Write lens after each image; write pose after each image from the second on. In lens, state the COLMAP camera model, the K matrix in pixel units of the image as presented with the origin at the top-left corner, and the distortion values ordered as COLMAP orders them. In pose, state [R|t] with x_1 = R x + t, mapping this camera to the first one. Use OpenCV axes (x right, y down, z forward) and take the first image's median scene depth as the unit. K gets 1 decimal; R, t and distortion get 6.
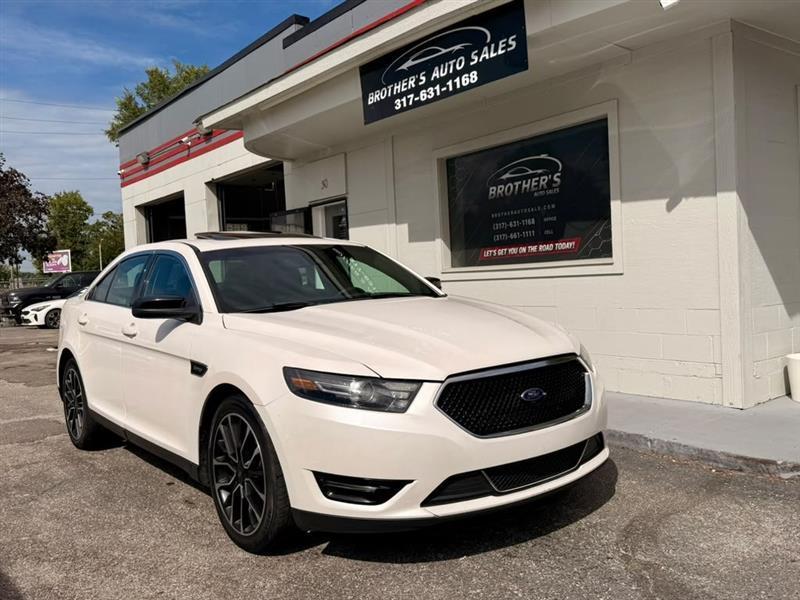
lens RADIAL K [[700.9, 0, 399.6], [0, 700.9, 301.1], [0, 0, 1]] dist [0.115002, -0.225873]
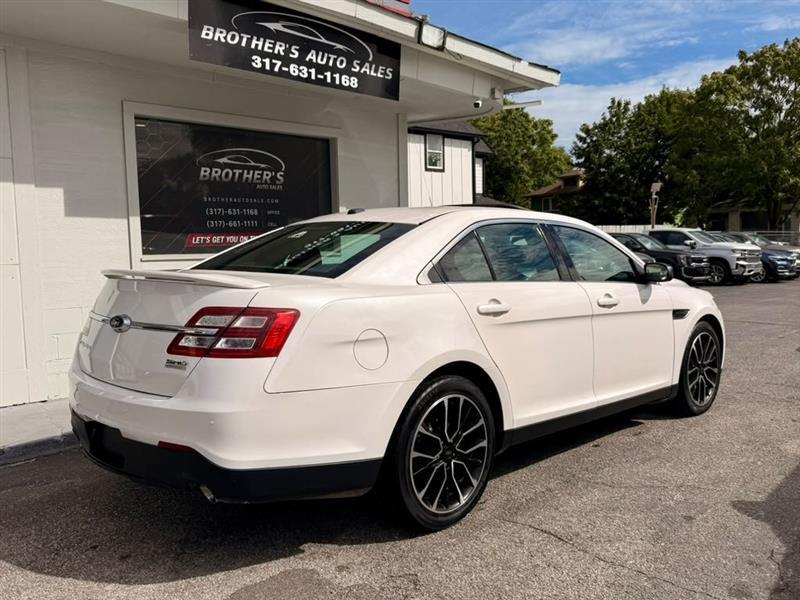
lens RADIAL K [[700.9, 0, 402.0], [0, 700.9, 303.9], [0, 0, 1]] dist [0.115002, -0.225873]
pose [[-0.120342, -0.032739, 0.992193, -0.915544], [0.059107, 0.997447, 0.040081, -0.007870], [-0.990971, 0.063469, -0.118099, 0.966830]]
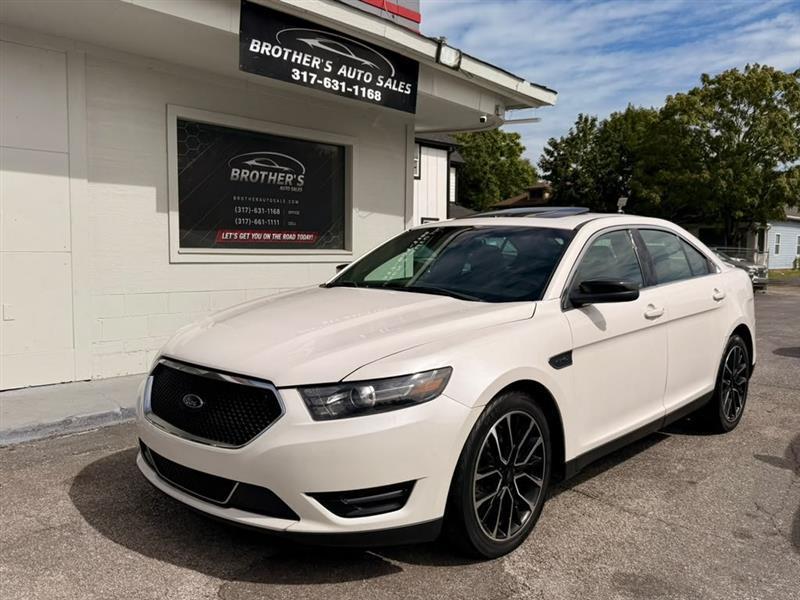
lens RADIAL K [[700.9, 0, 399.4], [0, 700.9, 302.9], [0, 0, 1]] dist [0.115002, -0.225873]
pose [[-0.171085, -0.027381, 0.984876, -0.989801], [0.029111, 0.999037, 0.032832, -0.000506], [-0.984826, 0.034288, -0.170123, 1.059238]]
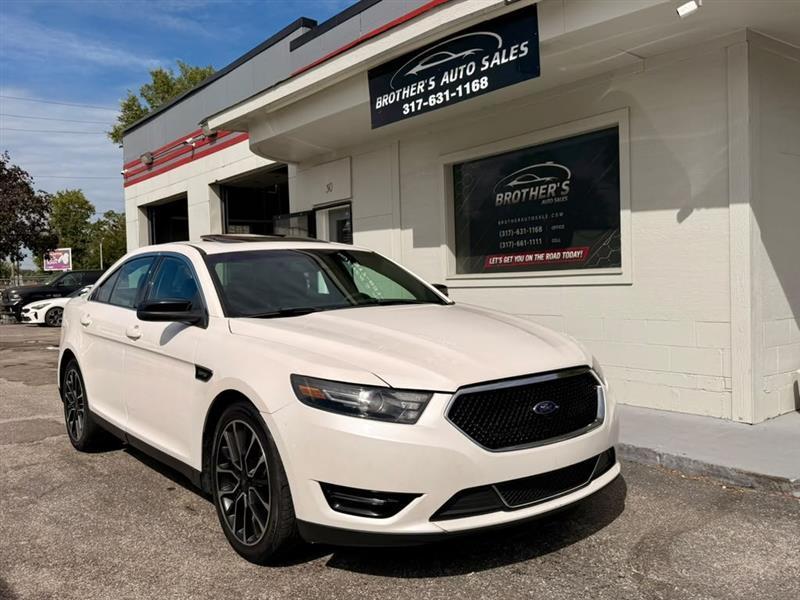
lens RADIAL K [[700.9, 0, 394.5], [0, 700.9, 301.2], [0, 0, 1]] dist [0.115002, -0.225873]
pose [[0.999803, 0.018997, -0.005676, -0.008221], [-0.019031, 0.999801, -0.005987, -0.002398], [0.005561, 0.006094, 0.999966, 0.009722]]
